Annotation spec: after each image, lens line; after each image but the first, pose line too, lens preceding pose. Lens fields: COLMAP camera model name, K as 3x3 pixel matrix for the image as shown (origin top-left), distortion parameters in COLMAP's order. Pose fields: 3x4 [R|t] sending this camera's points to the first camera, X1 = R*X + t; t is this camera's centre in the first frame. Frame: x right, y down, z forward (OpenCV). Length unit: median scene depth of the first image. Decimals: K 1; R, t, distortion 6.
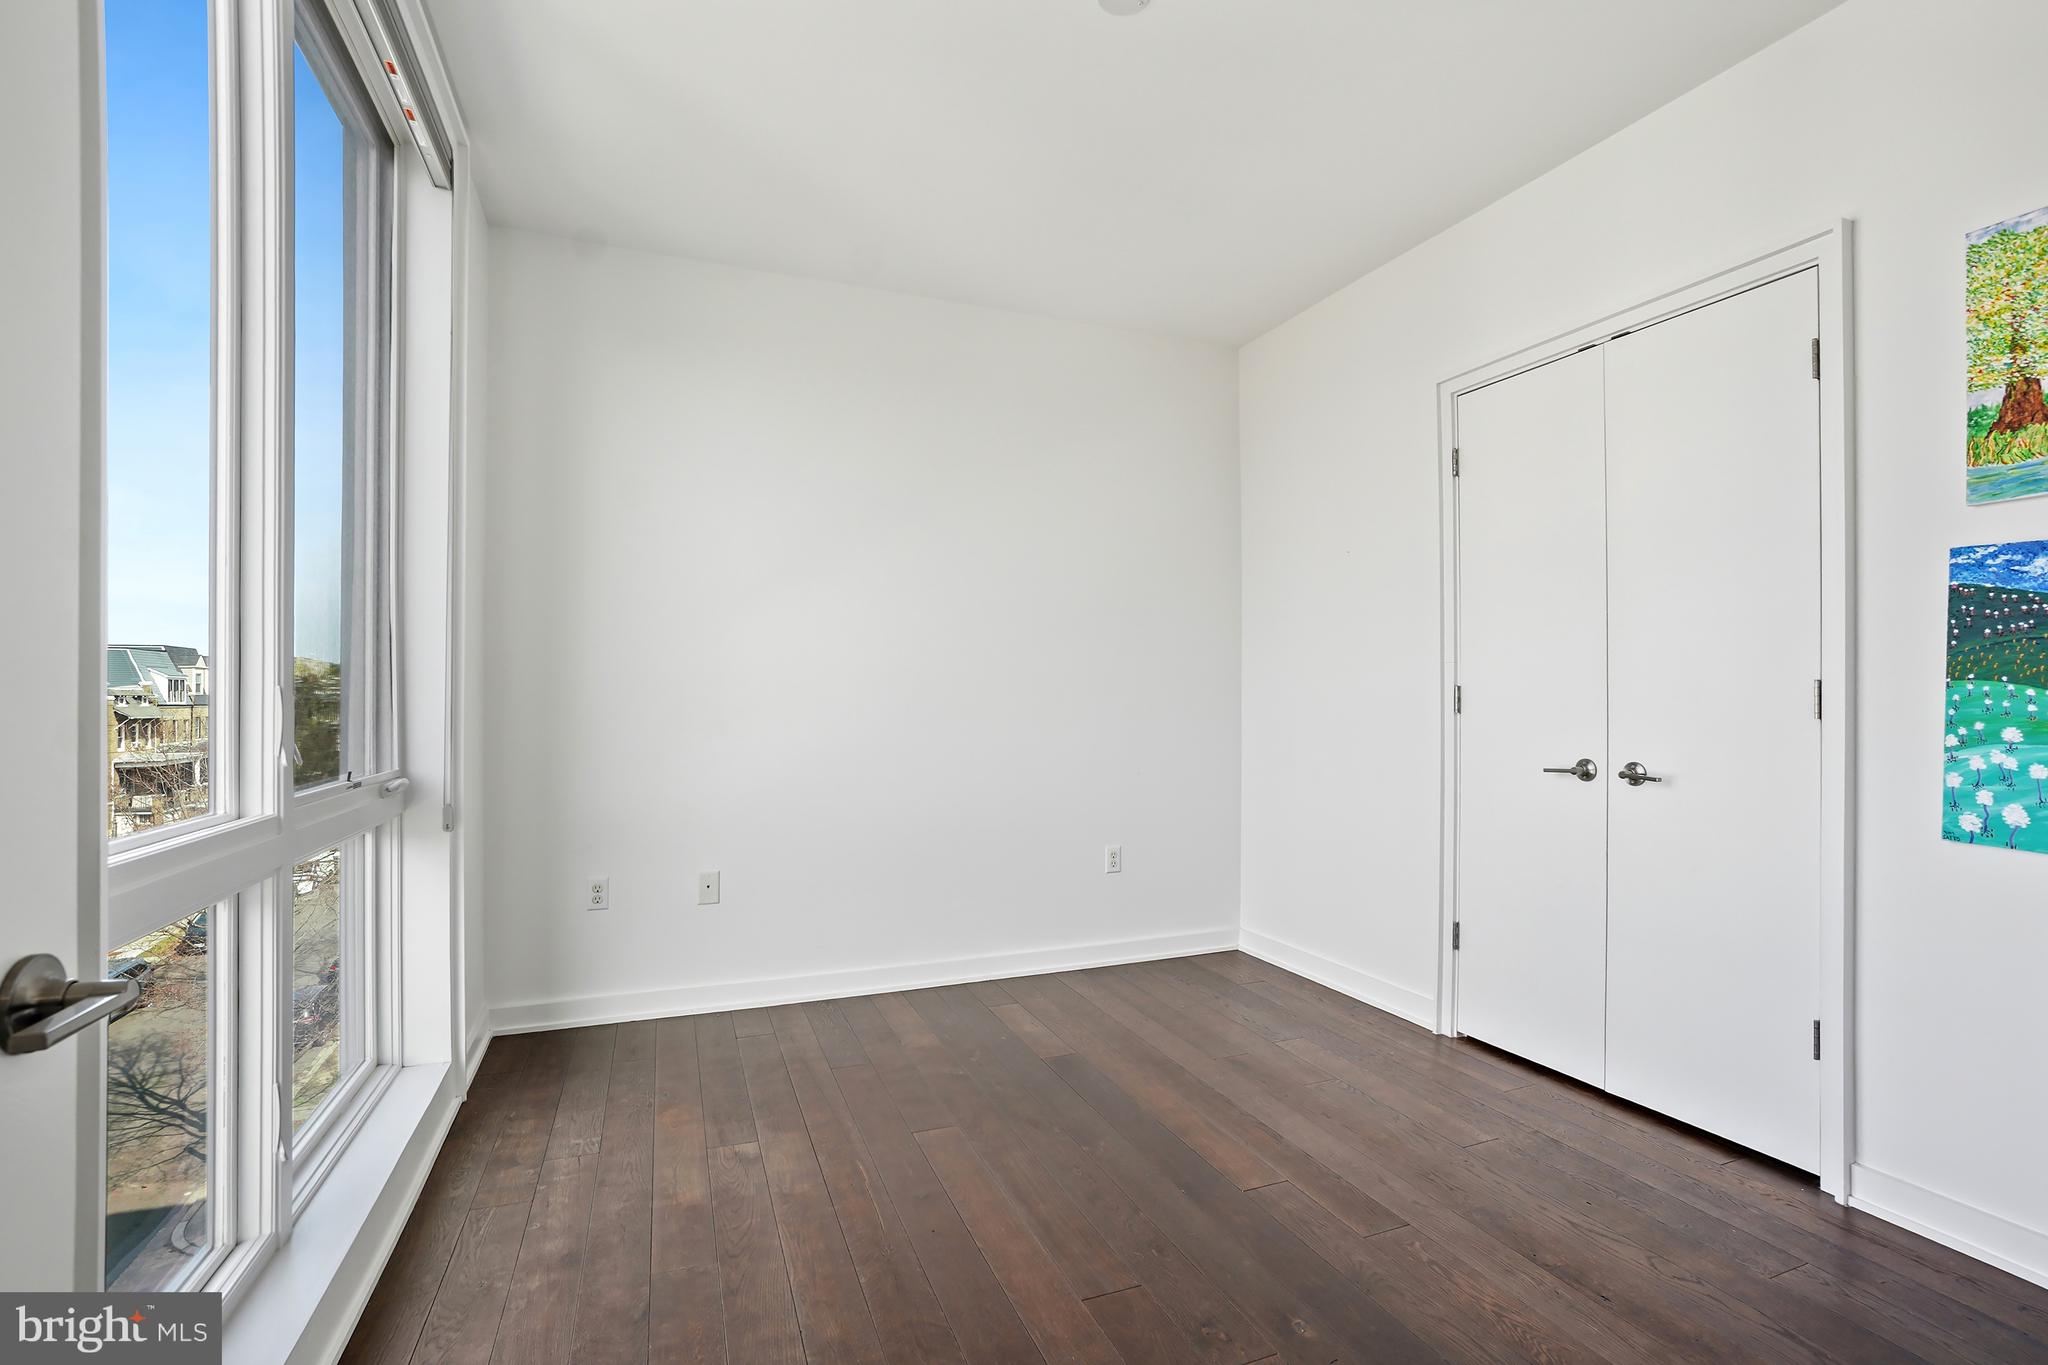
lens RADIAL K [[886.3, 0, 1009.1], [0, 886.3, 686.0], [0, 0, 1]] dist [-0.055343, 0.020186]
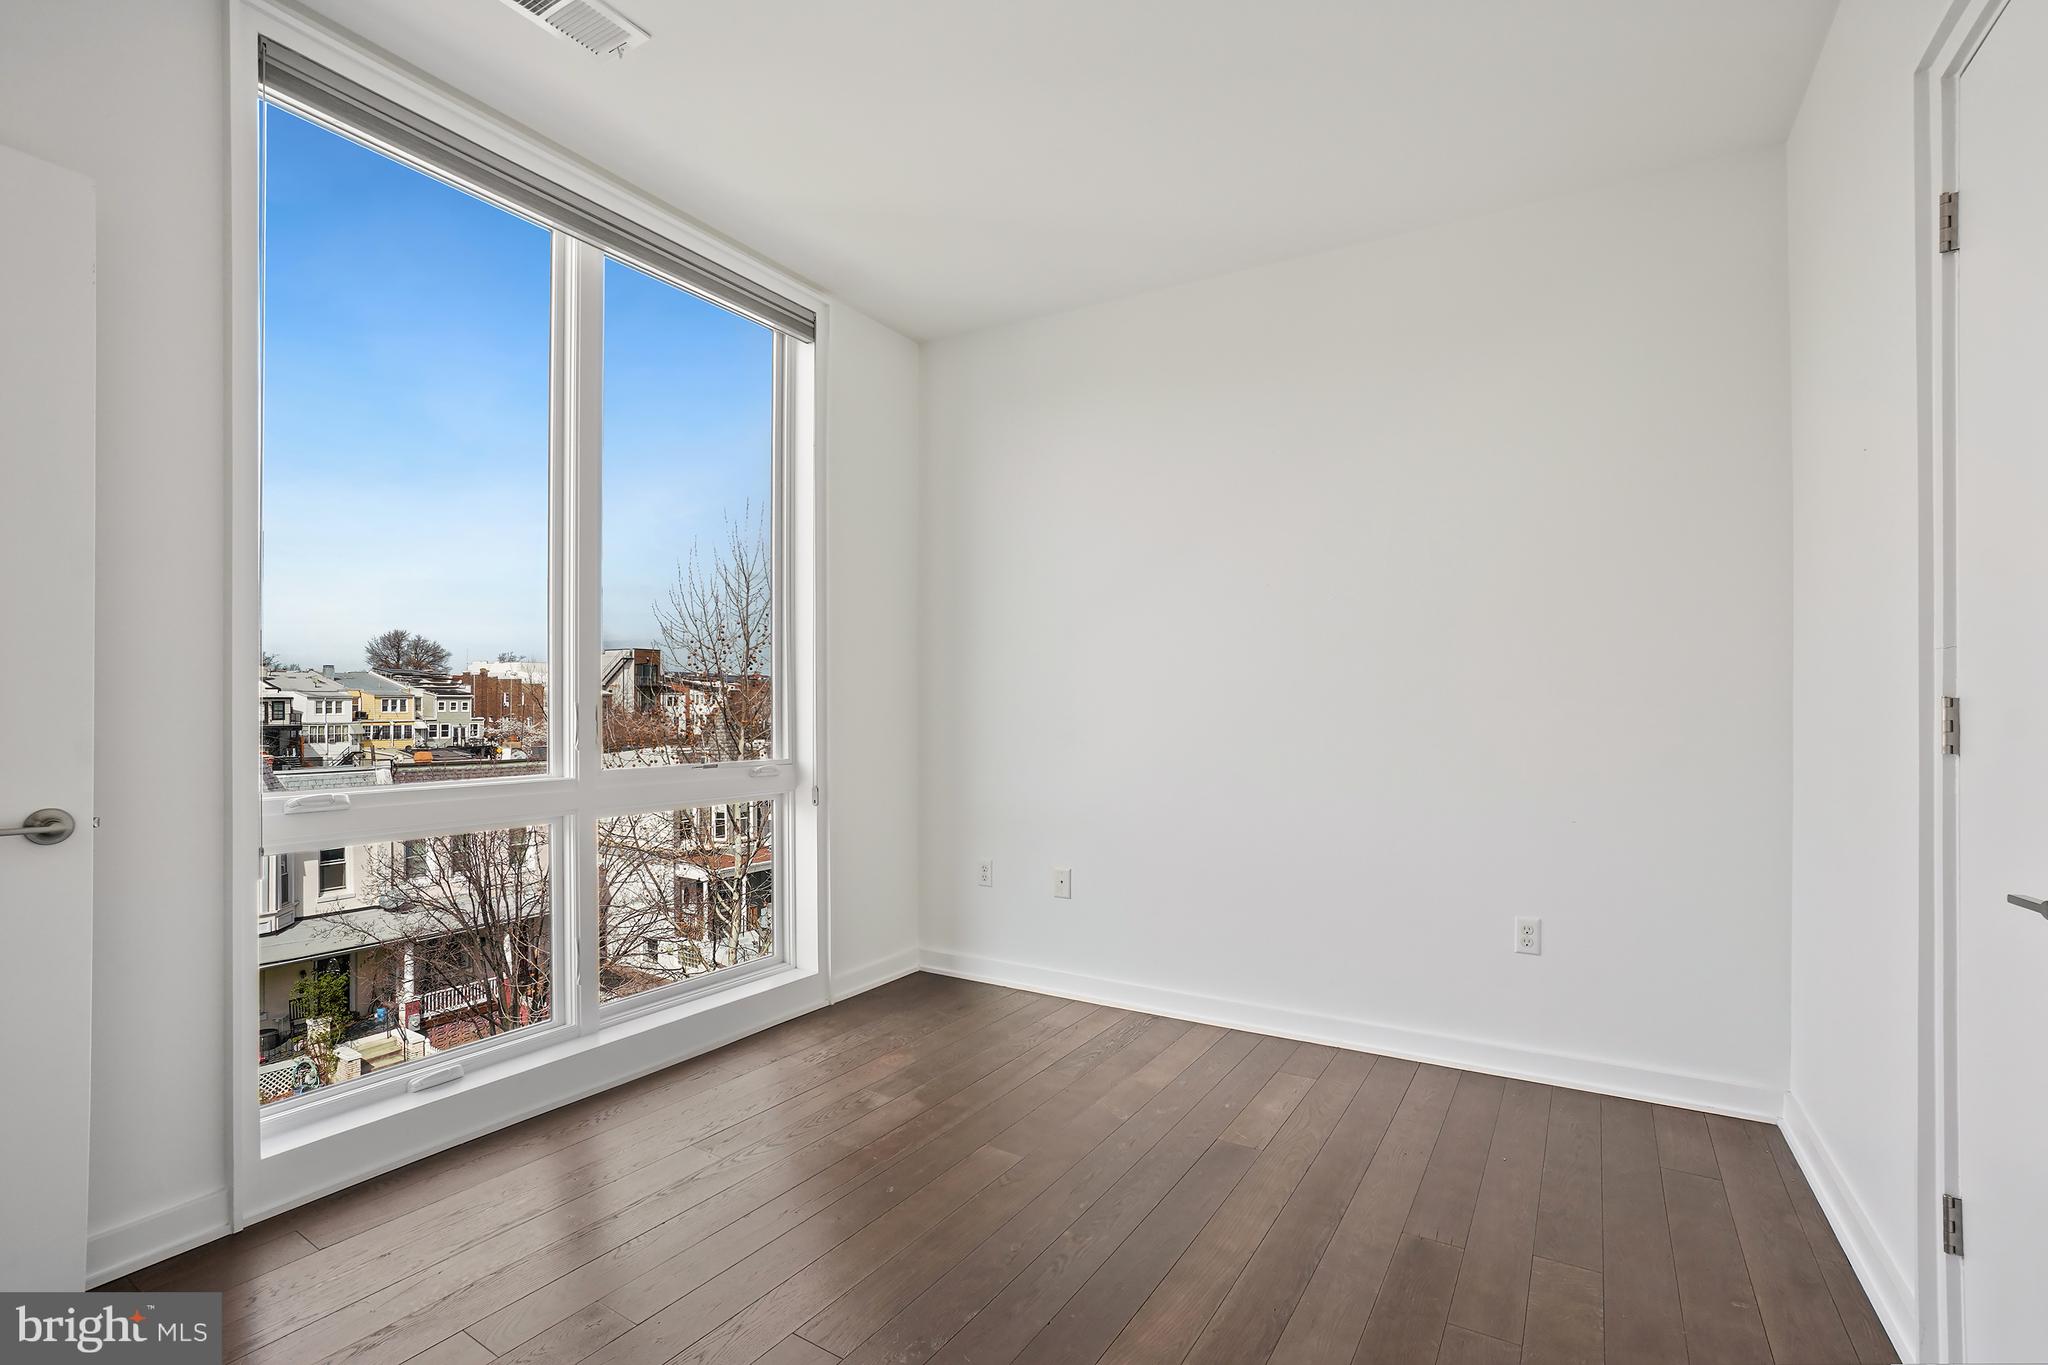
lens RADIAL K [[839.3, 0, 945.4], [0, 839.3, 696.1], [0, 0, 1]] dist [-0.016102, -0.000075]
pose [[0.648891, -0.004687, -0.760867, 0.427140], [0.002851, 0.999989, -0.003729, -0.000621], [0.760876, 0.000250, 0.648897, 0.243956]]
